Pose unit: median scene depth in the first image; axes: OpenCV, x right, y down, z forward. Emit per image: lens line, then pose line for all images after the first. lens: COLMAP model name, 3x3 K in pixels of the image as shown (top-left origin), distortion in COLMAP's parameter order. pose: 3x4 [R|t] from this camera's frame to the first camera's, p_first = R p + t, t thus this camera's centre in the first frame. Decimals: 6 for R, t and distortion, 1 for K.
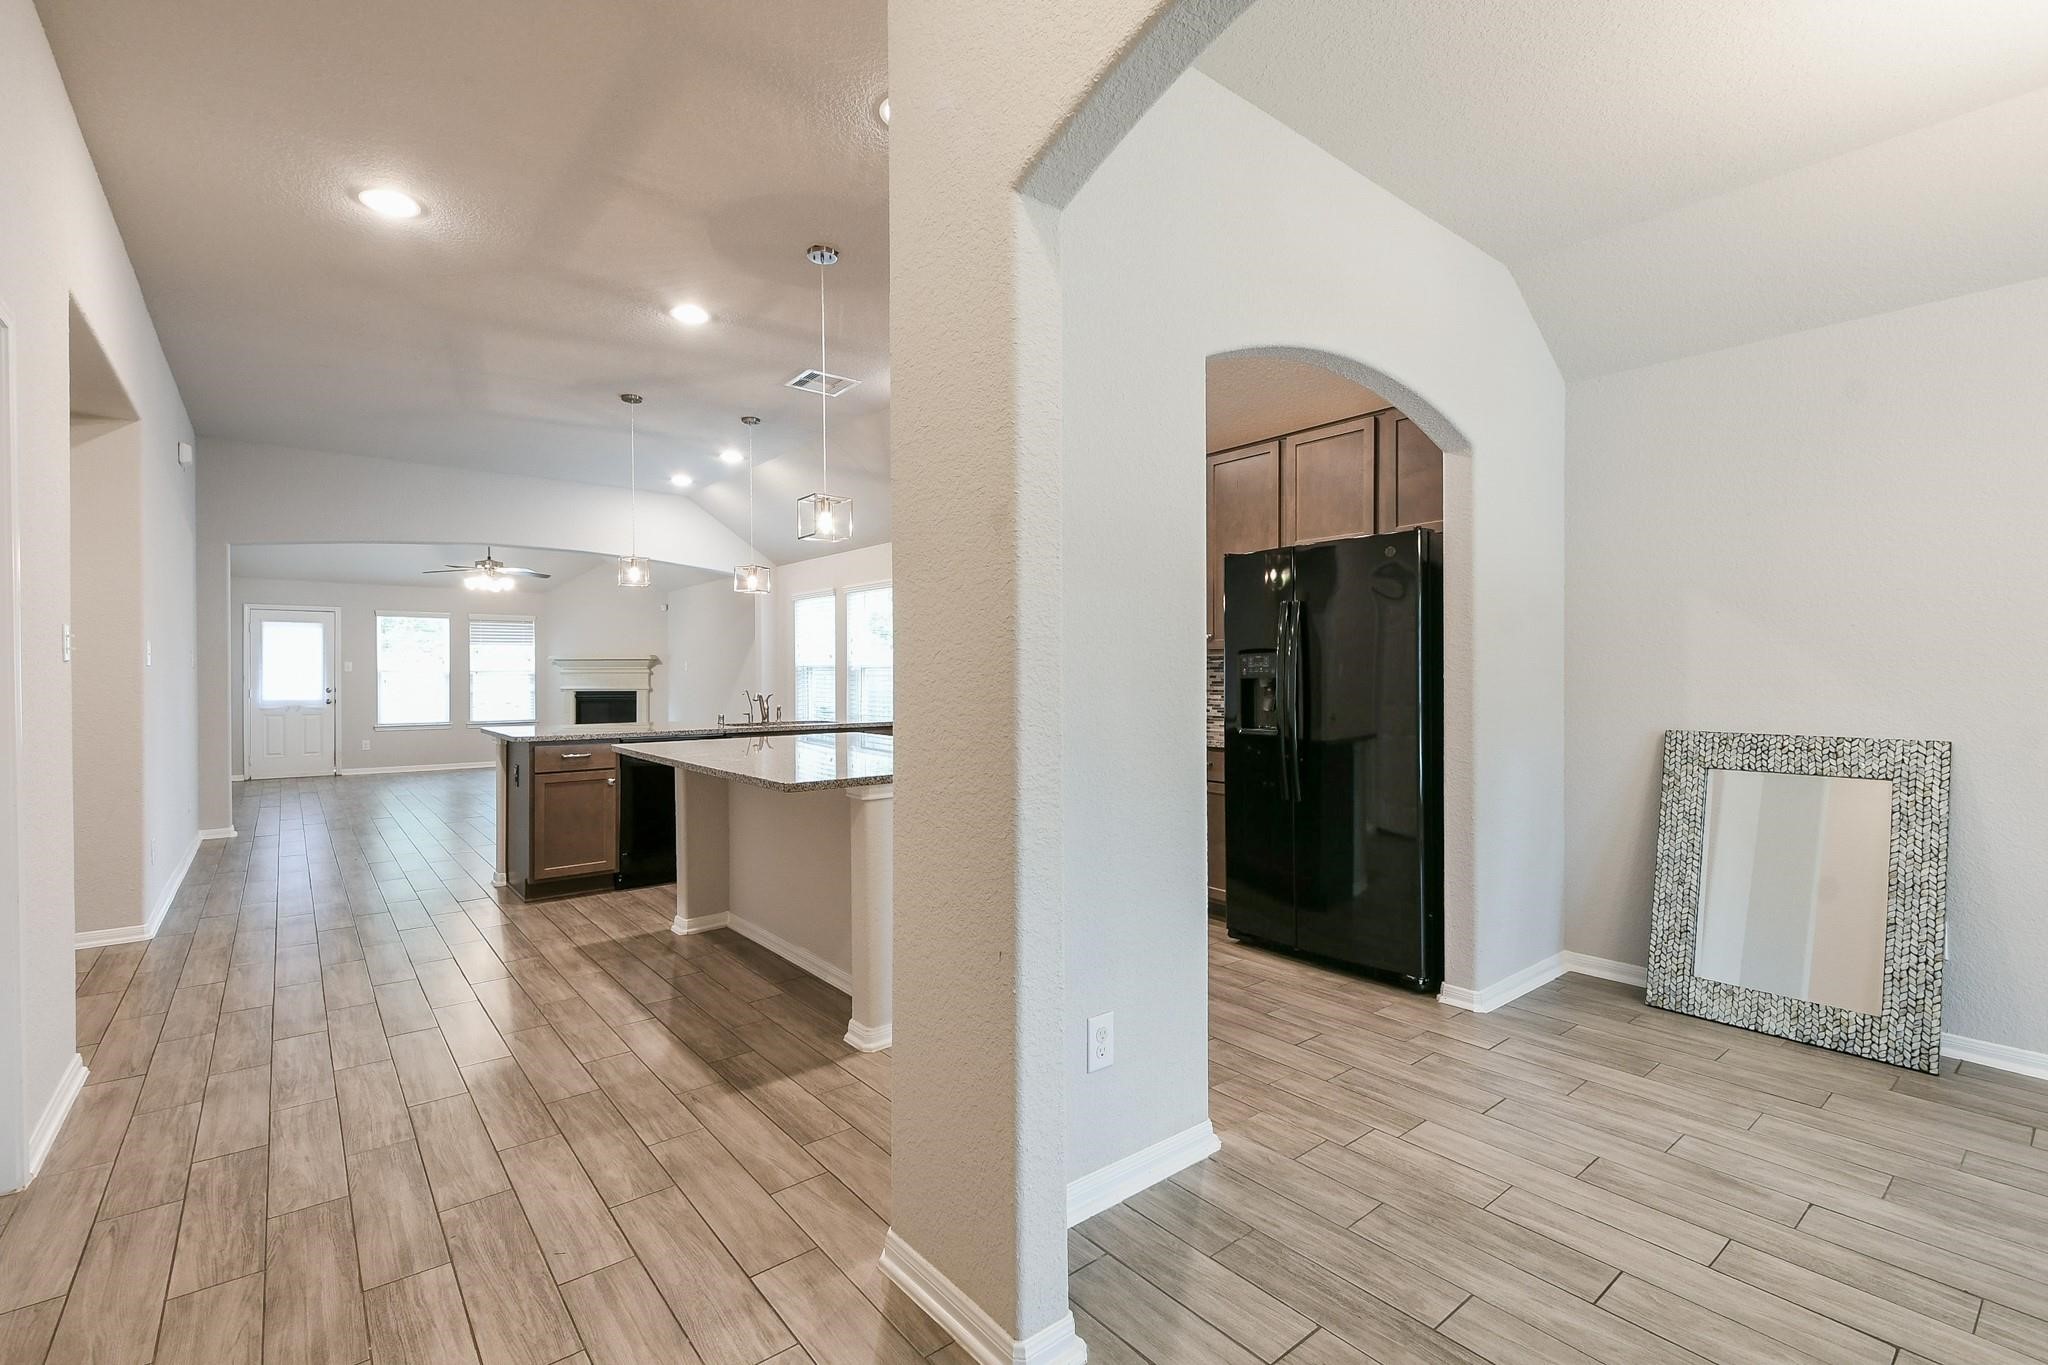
lens RADIAL K [[899.1, 0, 1006.2], [0, 899.1, 677.2], [0, 0, 1]] dist [0.043434, -0.030277]
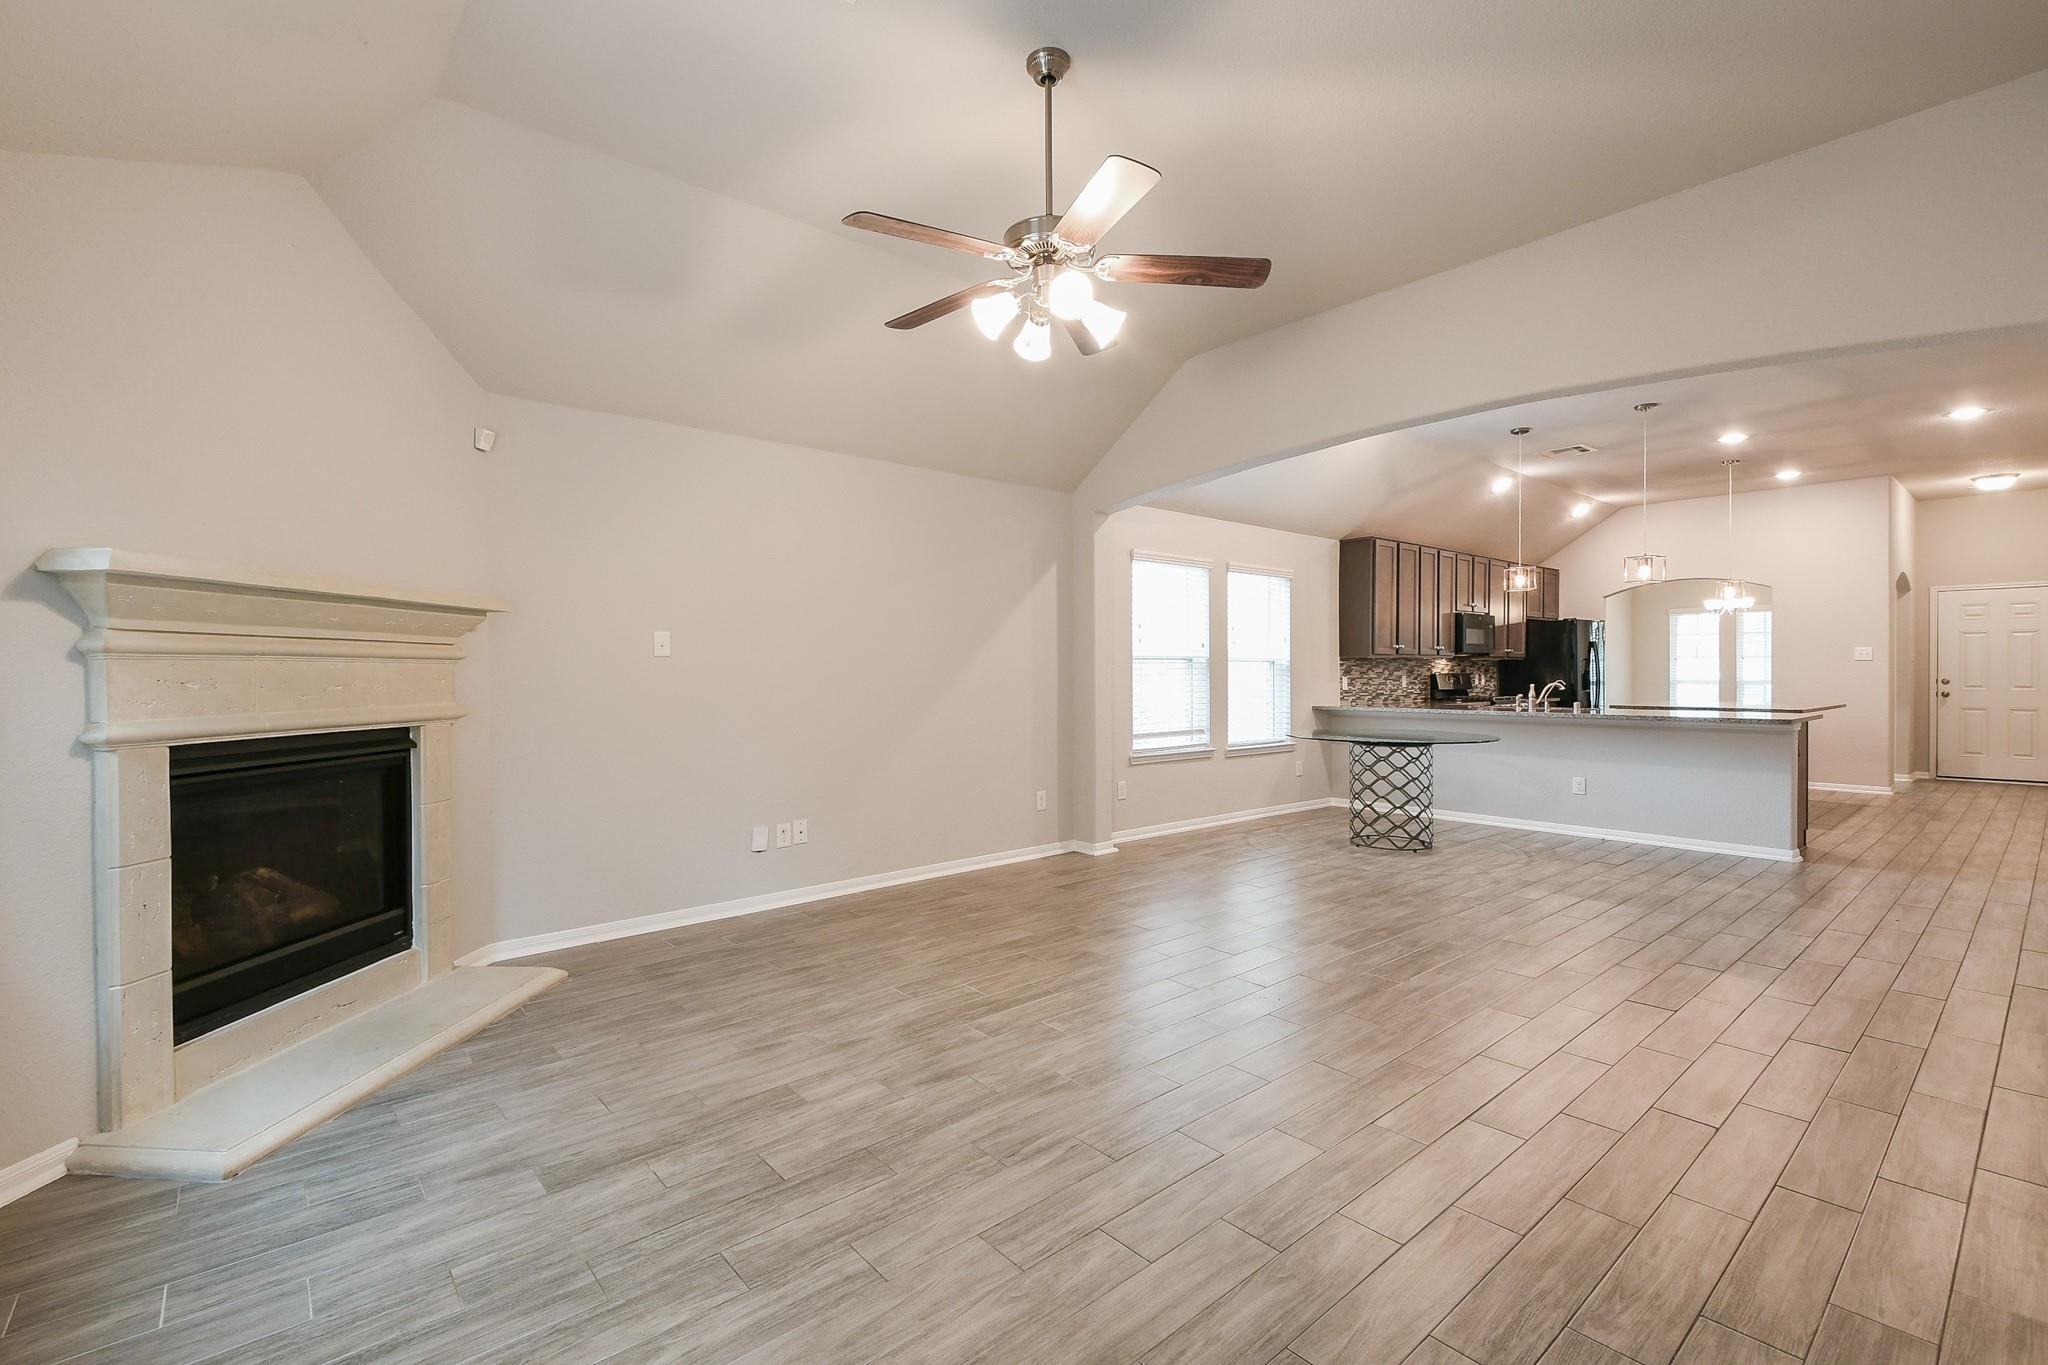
lens RADIAL K [[887.0, 0, 1010.9], [0, 887.0, 679.0], [0, 0, 1]] dist [0.048602, -0.031441]
pose [[-0.032120, -0.003744, 0.999477, -2.487667], [0.006383, 0.999972, 0.003951, 0.005813], [-0.999464, 0.006506, -0.032095, 3.060206]]
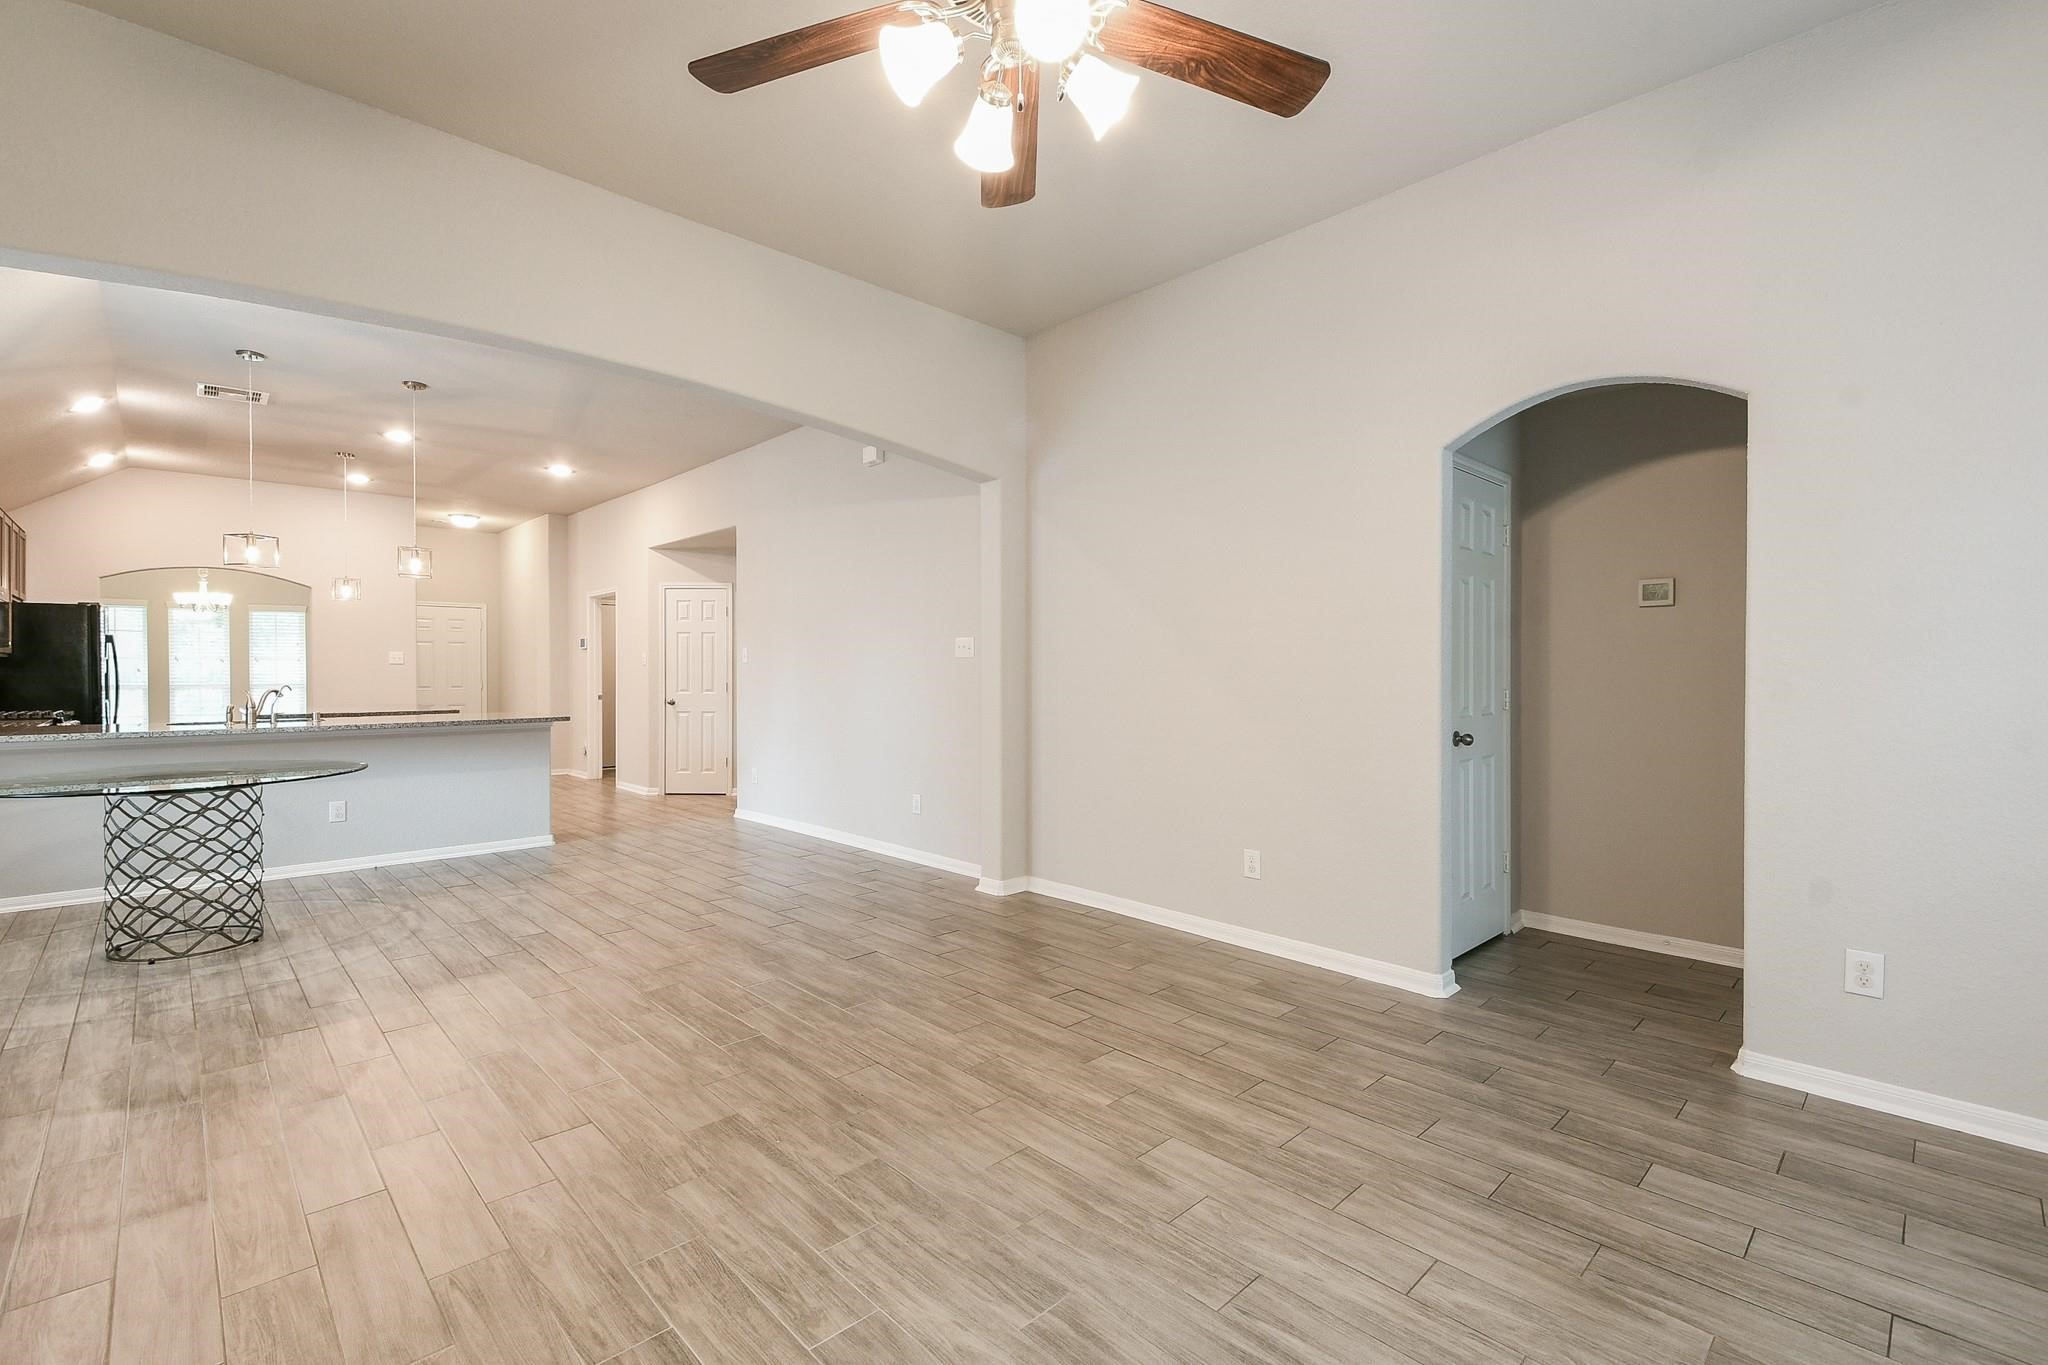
lens RADIAL K [[891.0, 0, 1007.4], [0, 891.0, 676.4], [0, 0, 1]] dist [0.044532, -0.032458]
pose [[-0.996685, 0.006382, -0.081111, -1.659500], [0.005587, 0.999934, 0.010027, -0.000074], [0.081169, 0.009541, -0.996655, 3.476234]]
